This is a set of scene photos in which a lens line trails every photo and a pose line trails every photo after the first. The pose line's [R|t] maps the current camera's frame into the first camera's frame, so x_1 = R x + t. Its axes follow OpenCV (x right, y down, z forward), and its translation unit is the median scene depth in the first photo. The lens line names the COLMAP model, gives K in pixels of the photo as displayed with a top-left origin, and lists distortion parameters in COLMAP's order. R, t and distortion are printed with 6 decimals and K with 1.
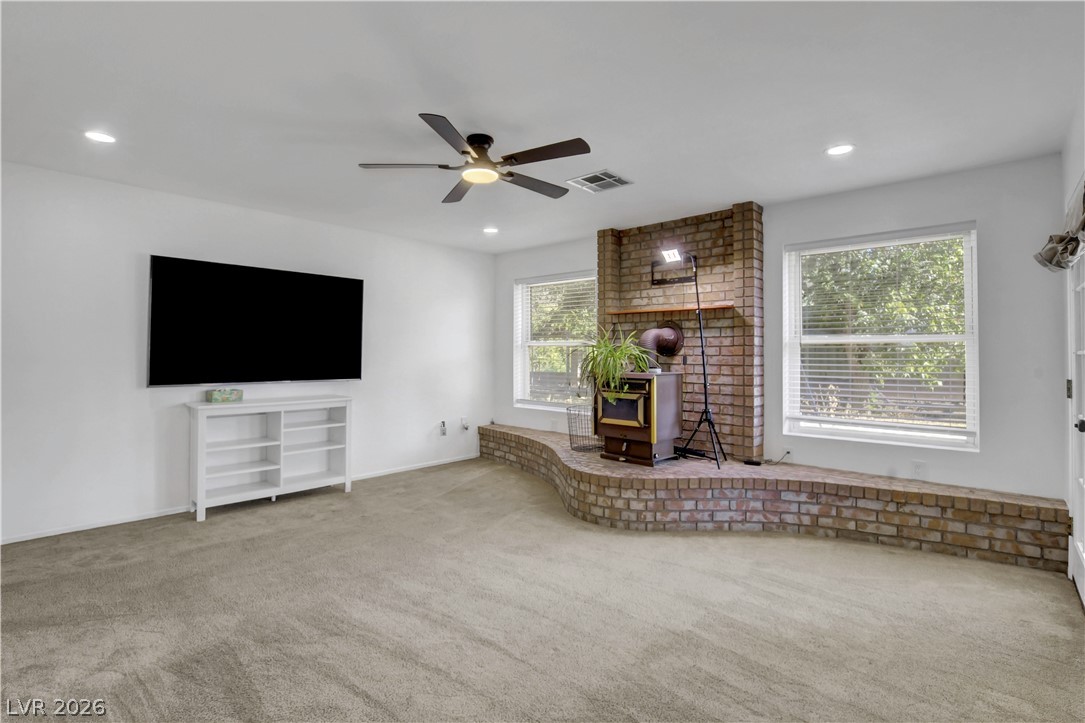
lens RADIAL K [[503.8, 0, 538.2], [0, 503.8, 352.2], [0, 0, 1]] dist [-0.035644, 0.007056]
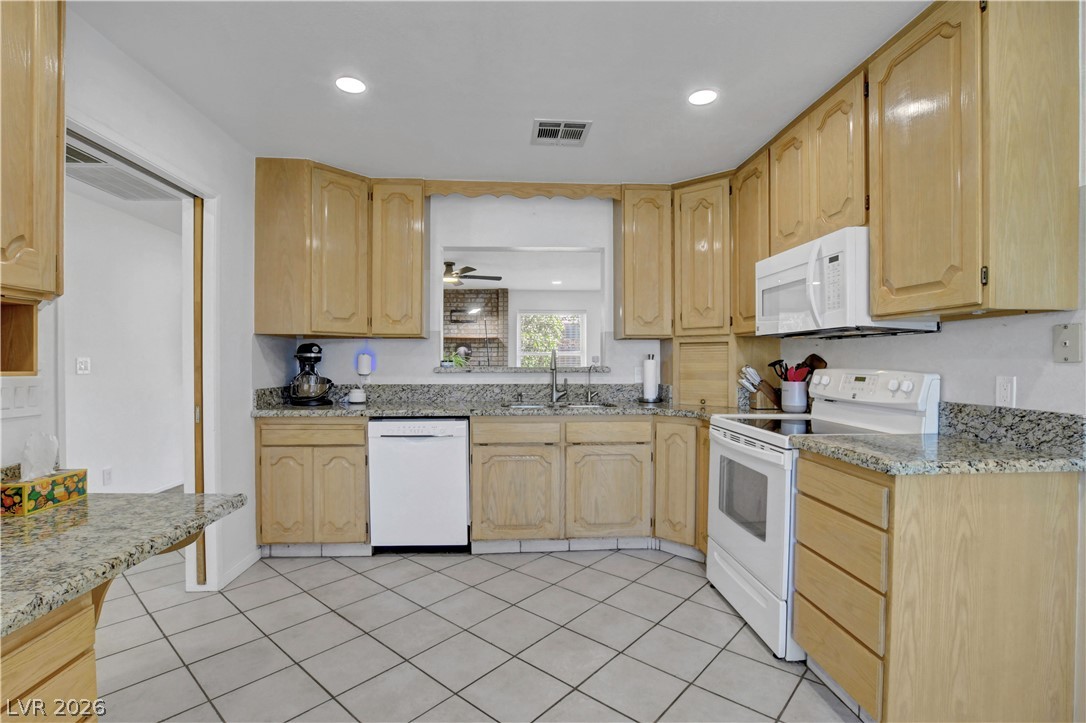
lens RADIAL K [[504.3, 0, 543.6], [0, 504.3, 366.3], [0, 0, 1]] dist [-0.035644, 0.007056]
pose [[0.705302, -0.006702, 0.708875, -0.887526], [0.001104, 0.999964, 0.008356, 0.009660], [-0.708906, -0.005111, 0.705285, -0.561462]]
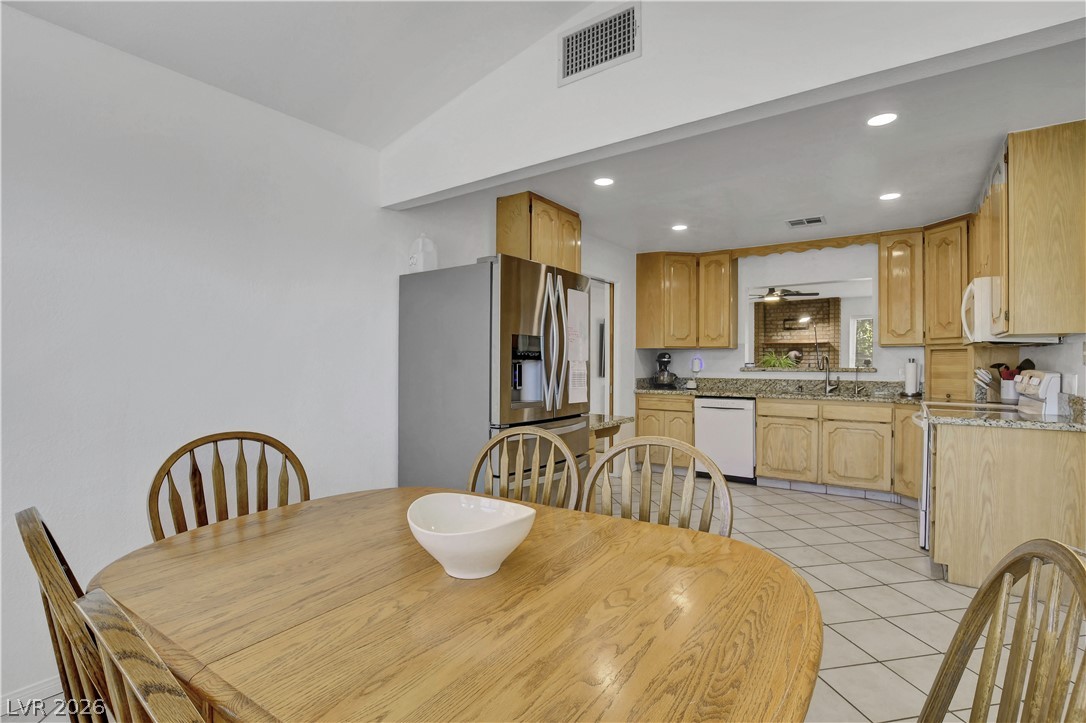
lens RADIAL K [[504.3, 0, 545.9], [0, 504.3, 362.2], [0, 0, 1]] dist [-0.035644, 0.007056]
pose [[0.995054, 0.003125, 0.099286, -1.036833], [-0.002830, 0.999991, -0.003112, 0.010204], [-0.099295, 0.002816, 0.995054, -1.048857]]
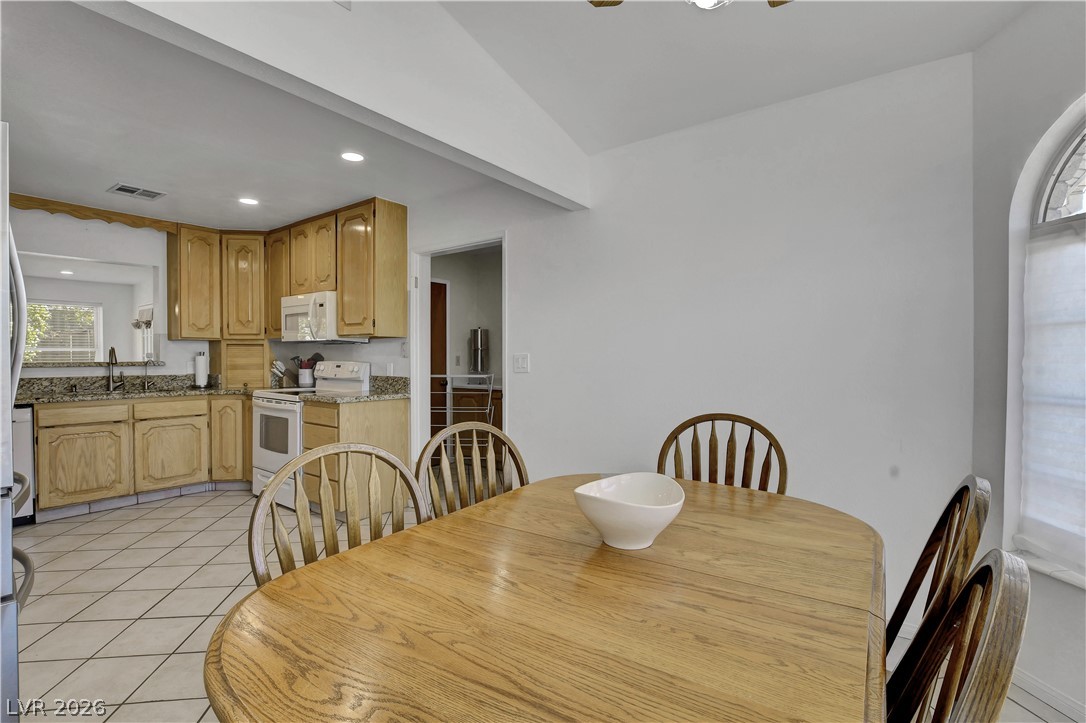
lens RADIAL K [[504.3, 0, 533.9], [0, 504.3, 365.4], [0, 0, 1]] dist [-0.035644, 0.007056]
pose [[-0.074056, -0.015721, 0.997130, -1.304489], [0.001562, 0.999873, 0.015880, 0.010581], [-0.997253, 0.002733, -0.074022, -0.741786]]
